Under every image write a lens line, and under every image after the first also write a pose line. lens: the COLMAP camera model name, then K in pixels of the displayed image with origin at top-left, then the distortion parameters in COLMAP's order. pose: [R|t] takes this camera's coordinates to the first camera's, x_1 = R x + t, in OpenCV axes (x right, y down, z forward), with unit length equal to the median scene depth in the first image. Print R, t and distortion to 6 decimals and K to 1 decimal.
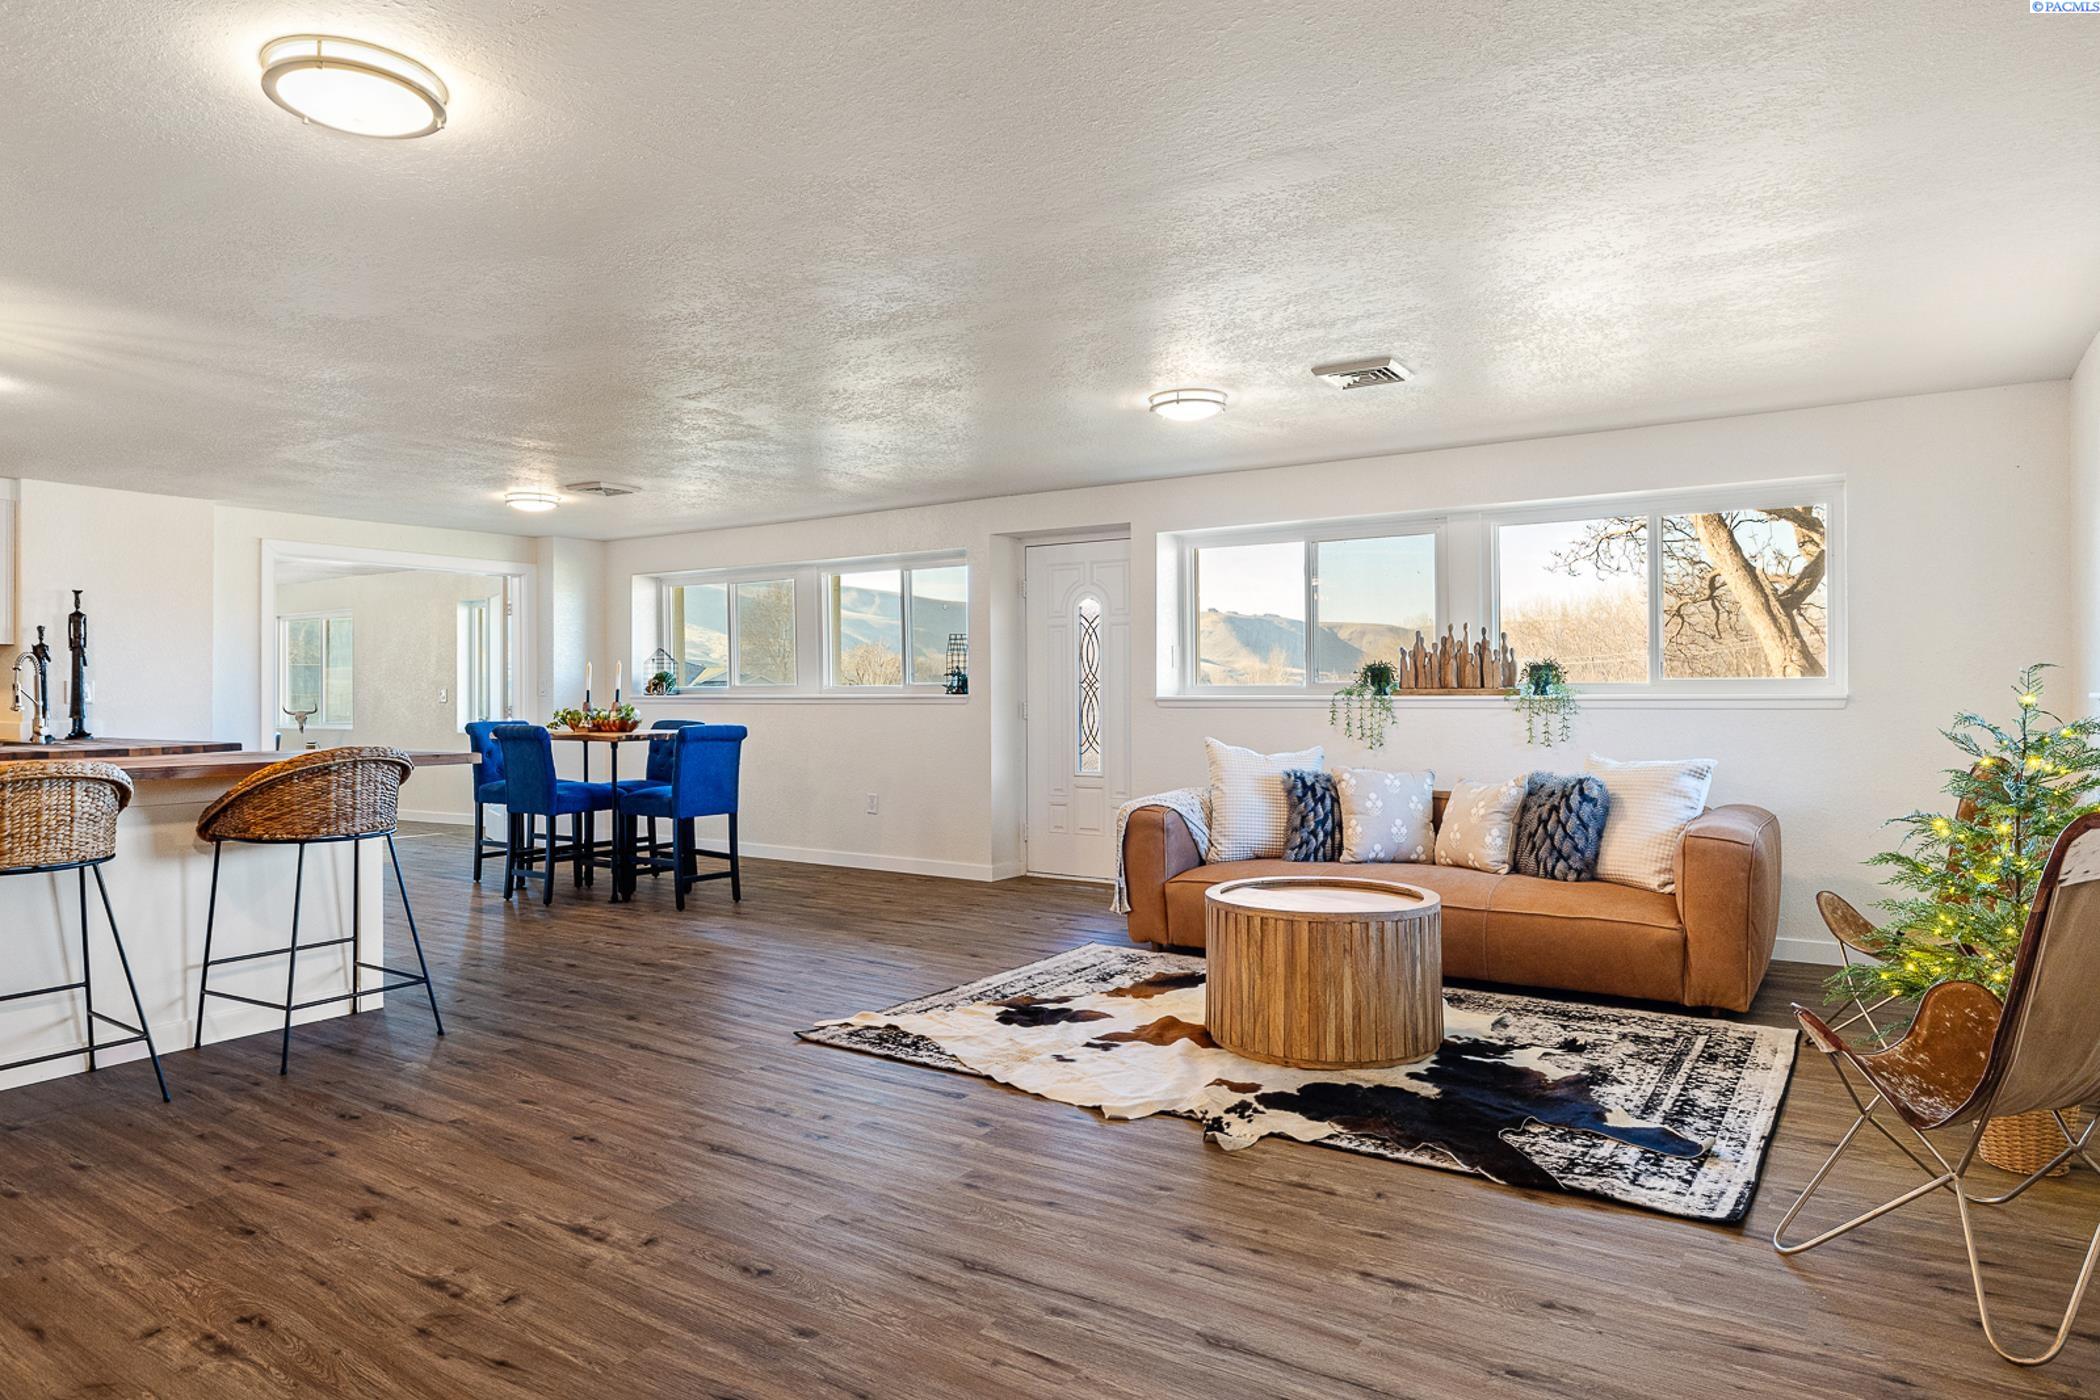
lens RADIAL K [[1252.0, 0, 1050.7], [0, 1252.0, 692.0], [0, 0, 1]] dist [0.000141, 0.000353]
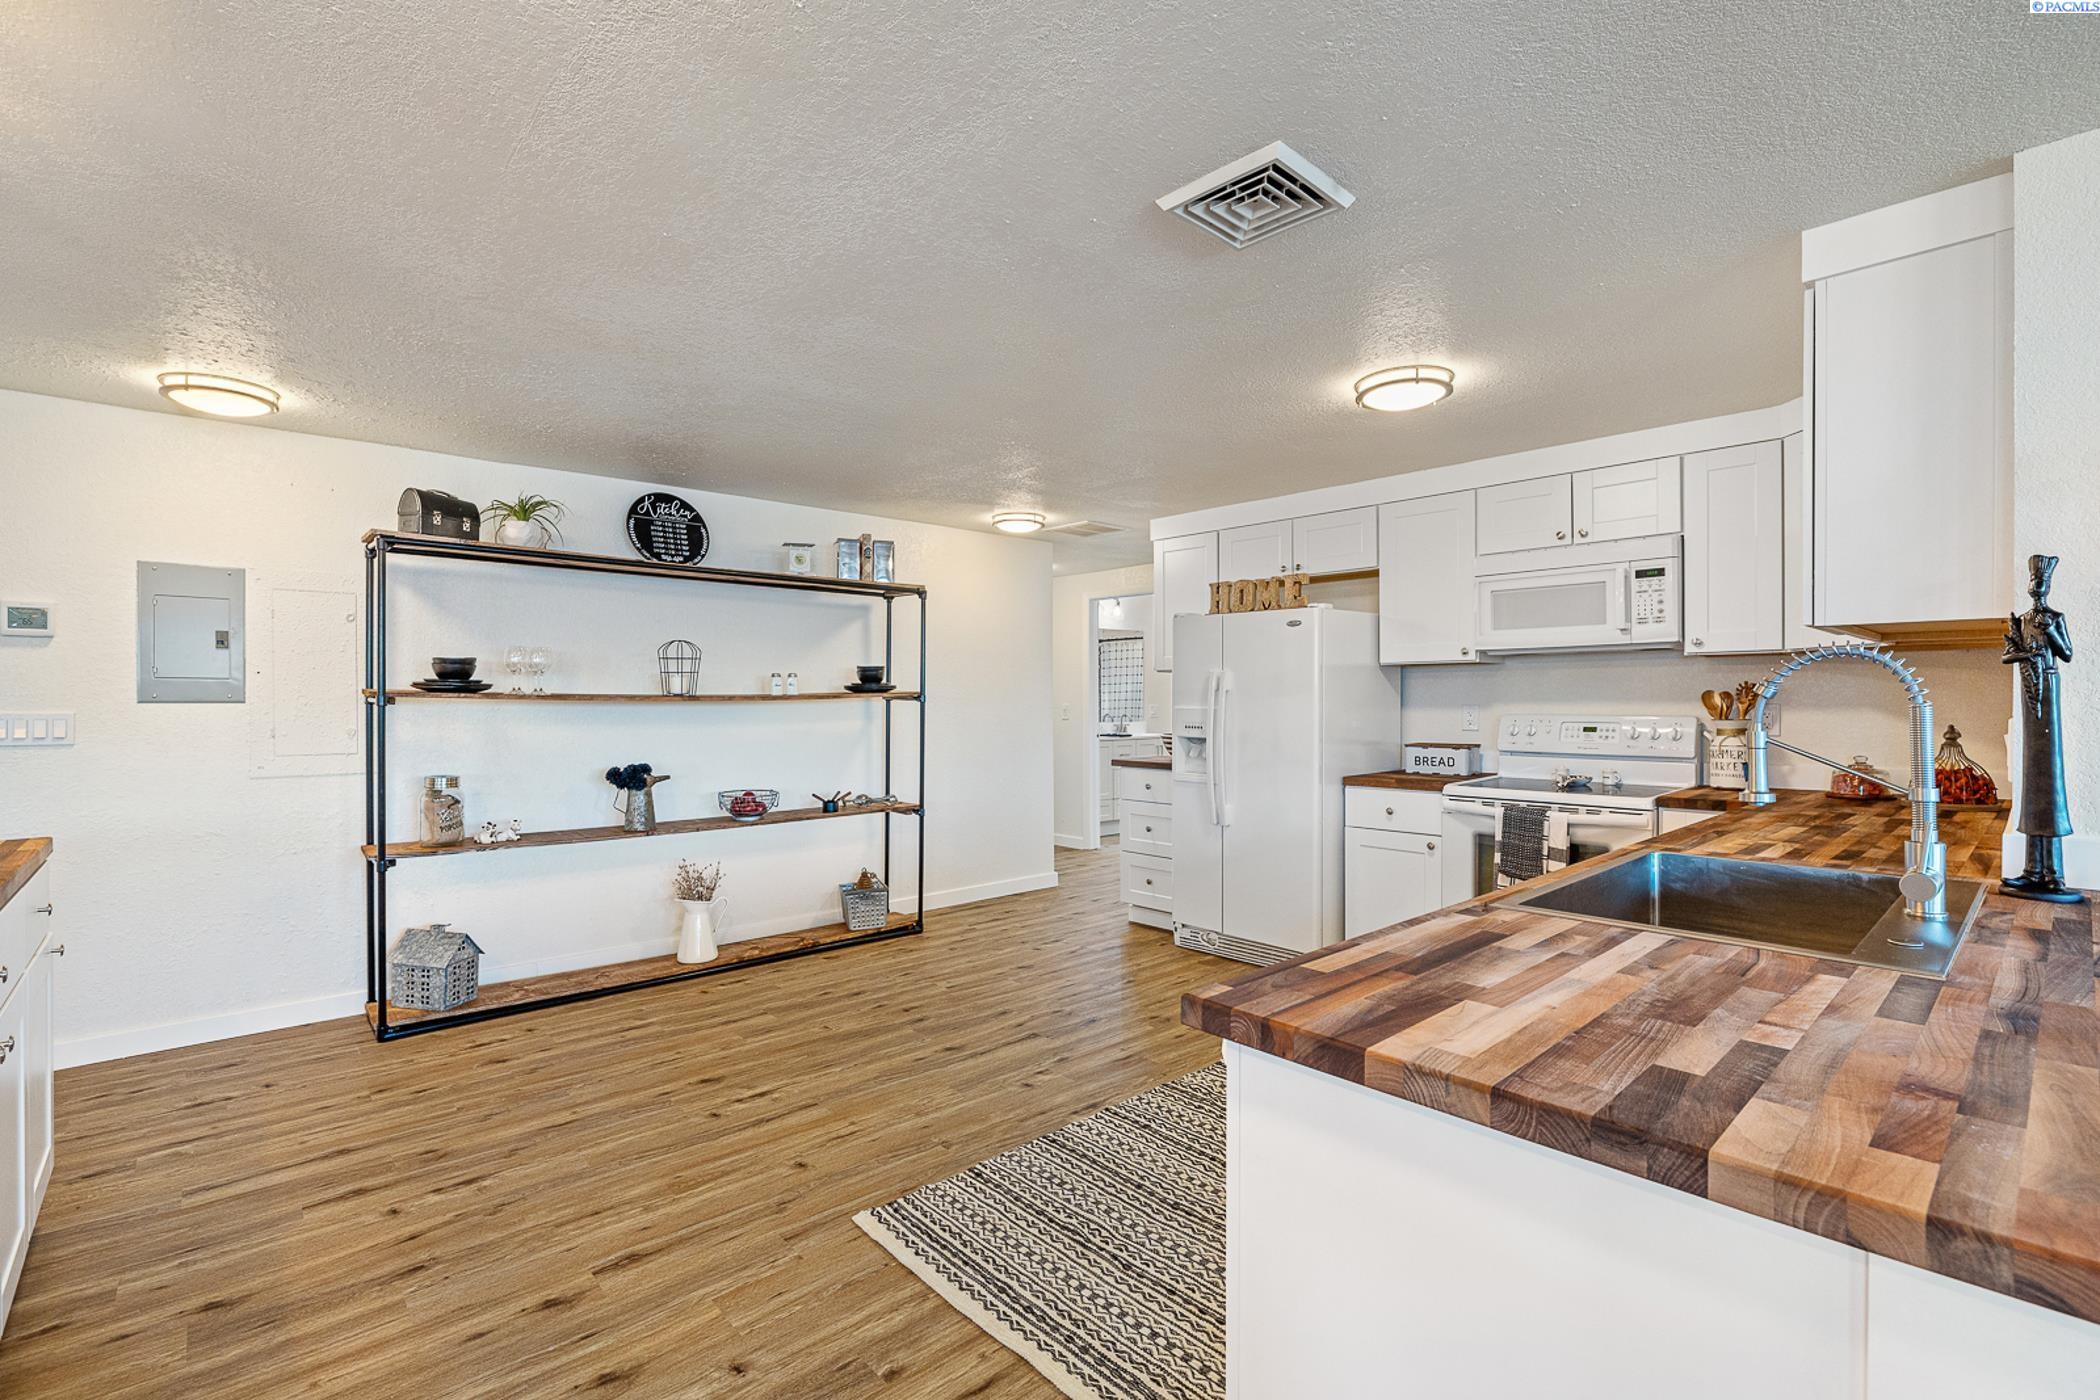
lens RADIAL K [[935.8, 0, 1043.8], [0, 935.8, 700.4], [0, 0, 1]] dist [-0.002461, -0.000168]
pose [[-0.244186, 0.006563, -0.969706, -0.827844], [0.003649, 0.999976, 0.005849, -0.027425], [0.969722, -0.002110, -0.244204, 1.332549]]
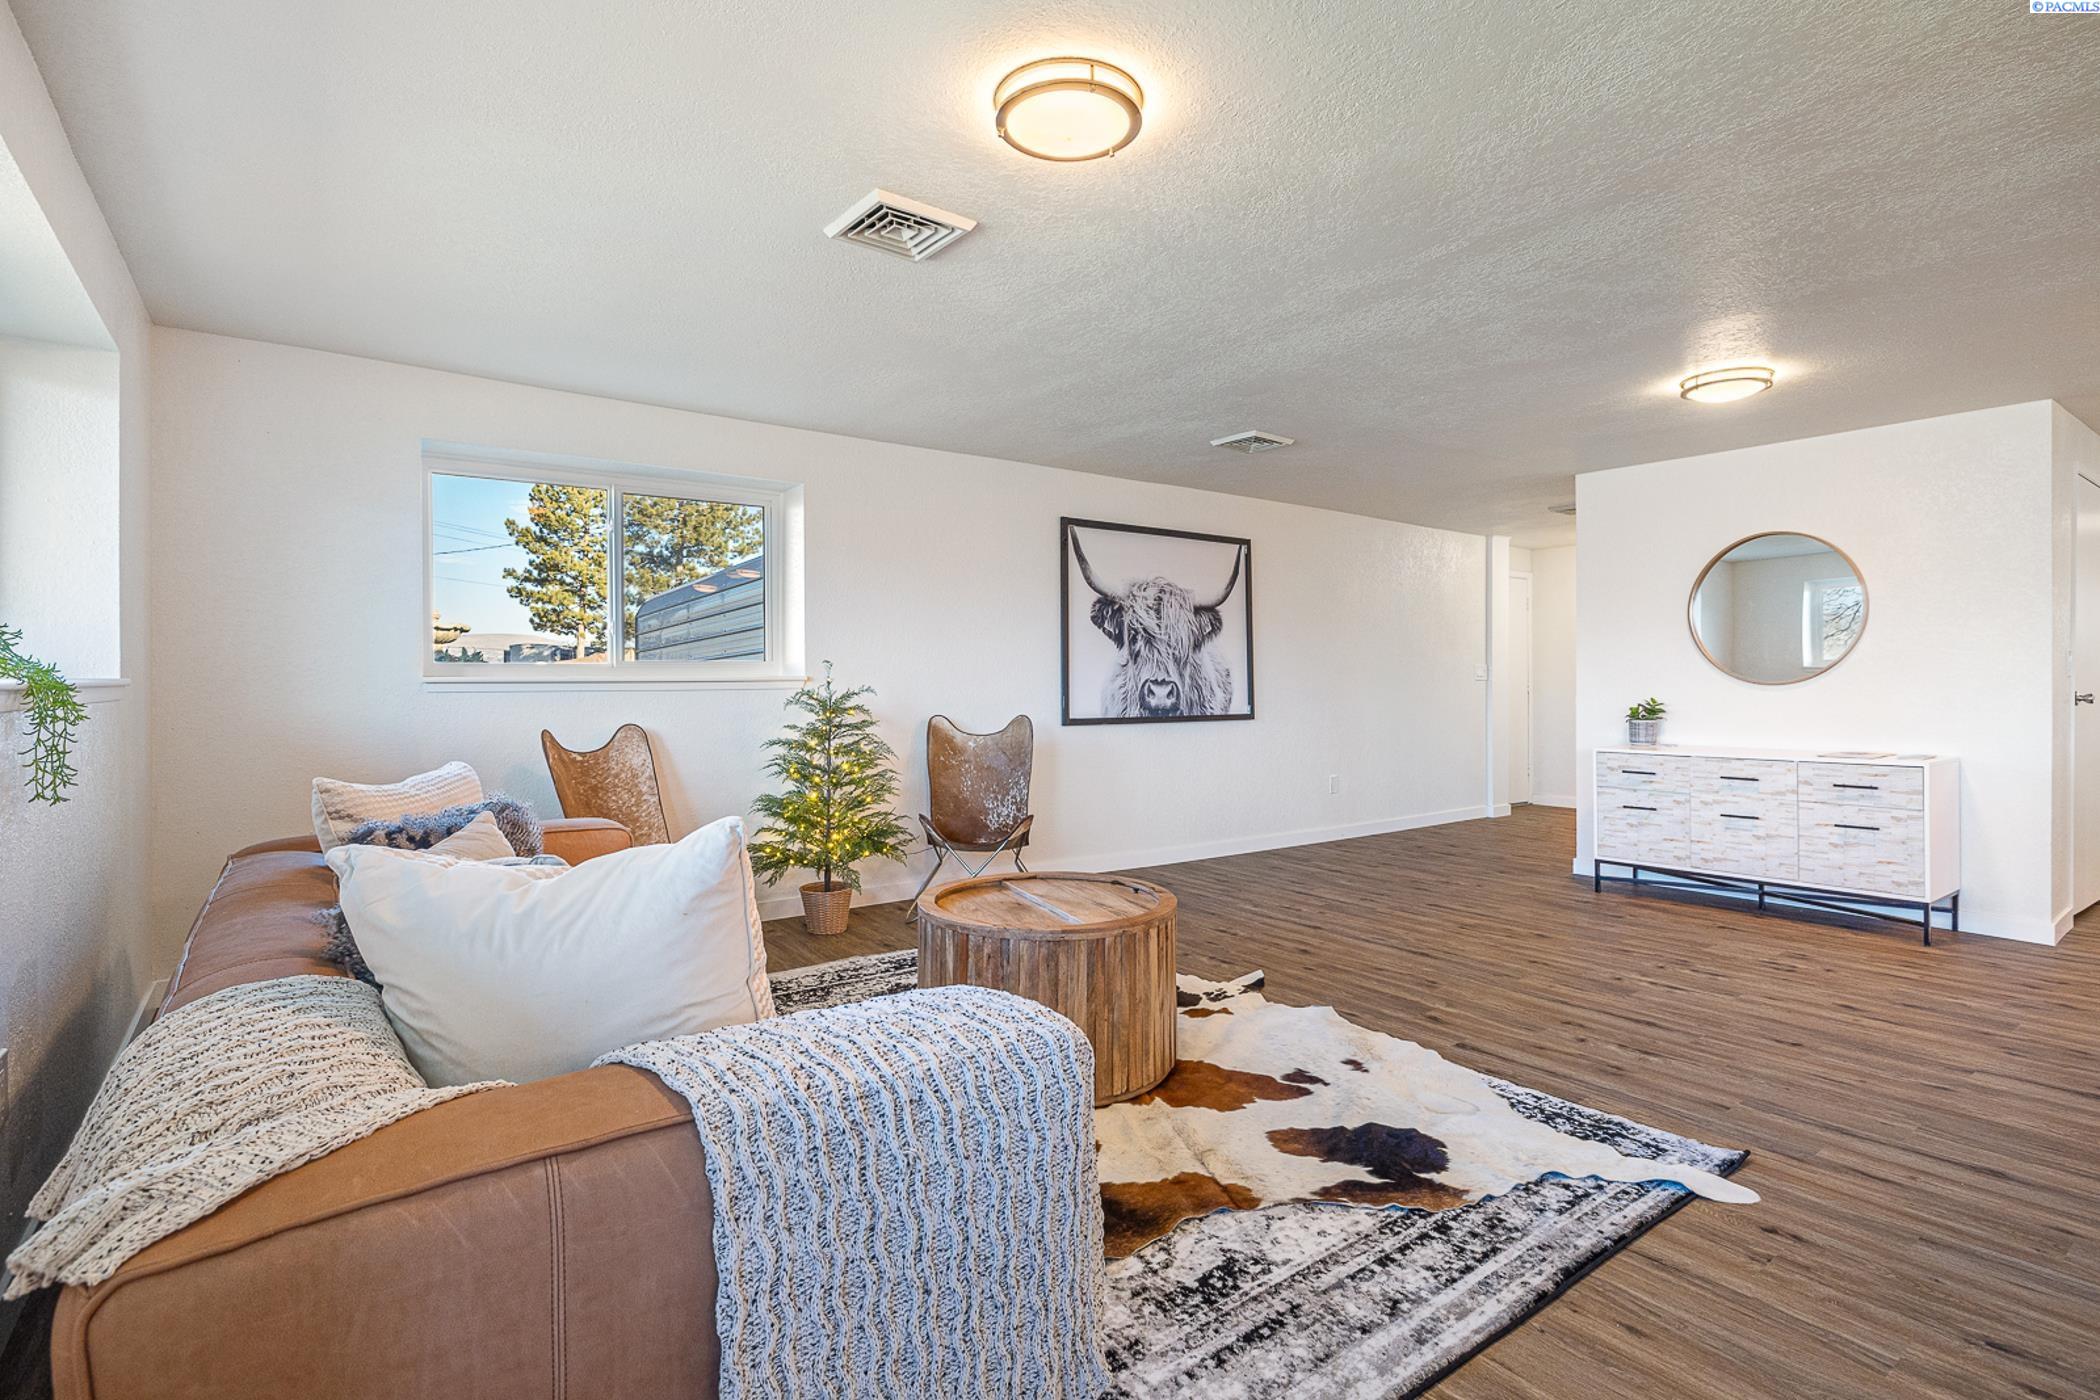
lens RADIAL K [[1009.5, 0, 1054.9], [0, 1009.5, 689.7], [0, 0, 1]] dist [-0.001975, -0.000148]
pose [[-0.942413, 0.003281, 0.334434, -0.031538], [0.006192, 0.999952, 0.007641, 0.008756], [-0.334393, 0.009272, -0.942388, 1.759283]]
